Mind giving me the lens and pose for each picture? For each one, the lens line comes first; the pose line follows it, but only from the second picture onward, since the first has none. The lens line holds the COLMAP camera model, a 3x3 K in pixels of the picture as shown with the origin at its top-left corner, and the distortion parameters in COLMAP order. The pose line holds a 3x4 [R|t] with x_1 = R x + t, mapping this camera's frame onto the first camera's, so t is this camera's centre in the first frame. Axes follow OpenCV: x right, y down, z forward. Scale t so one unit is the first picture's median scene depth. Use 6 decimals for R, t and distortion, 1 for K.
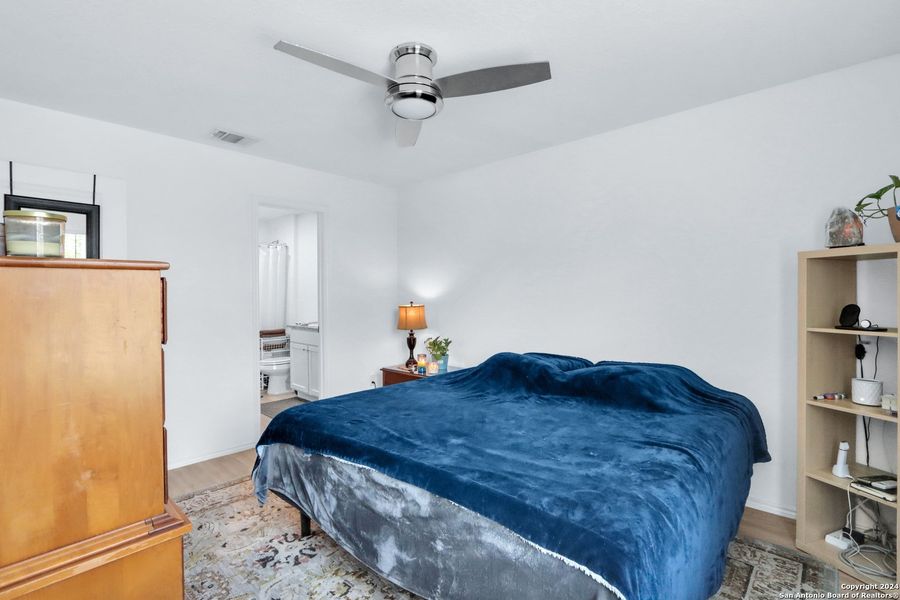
lens RADIAL K [[416.6, 0, 445.5], [0, 416.6, 300.3], [0, 0, 1]] dist [-0.002061, -0.000136]
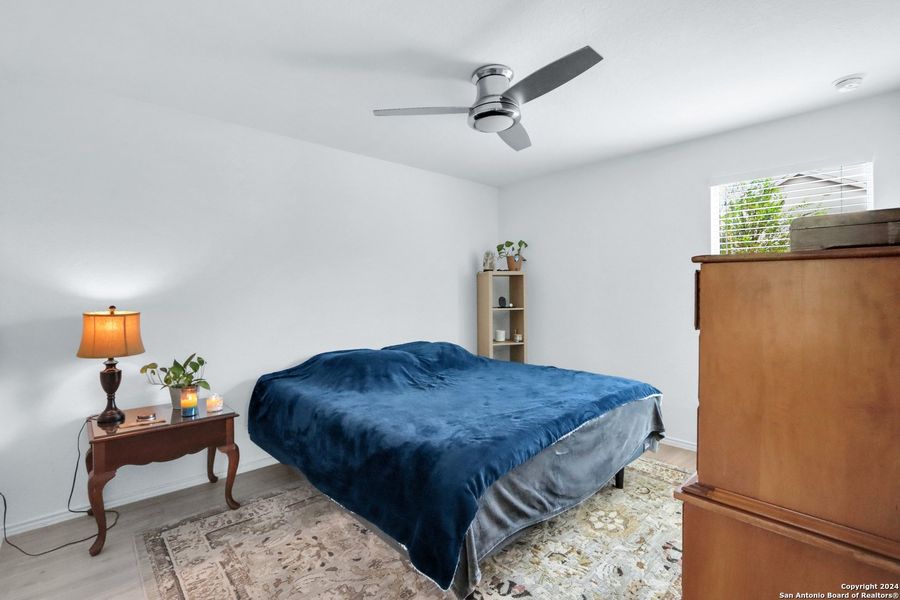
lens RADIAL K [[416.6, 0, 445.5], [0, 416.6, 300.3], [0, 0, 1]] dist [-0.002061, -0.000136]
pose [[0.087236, -0.018081, 0.996024, -0.589132], [0.018050, 0.999700, 0.016567, -0.004347], [-0.996024, 0.016533, 0.087536, 0.514001]]
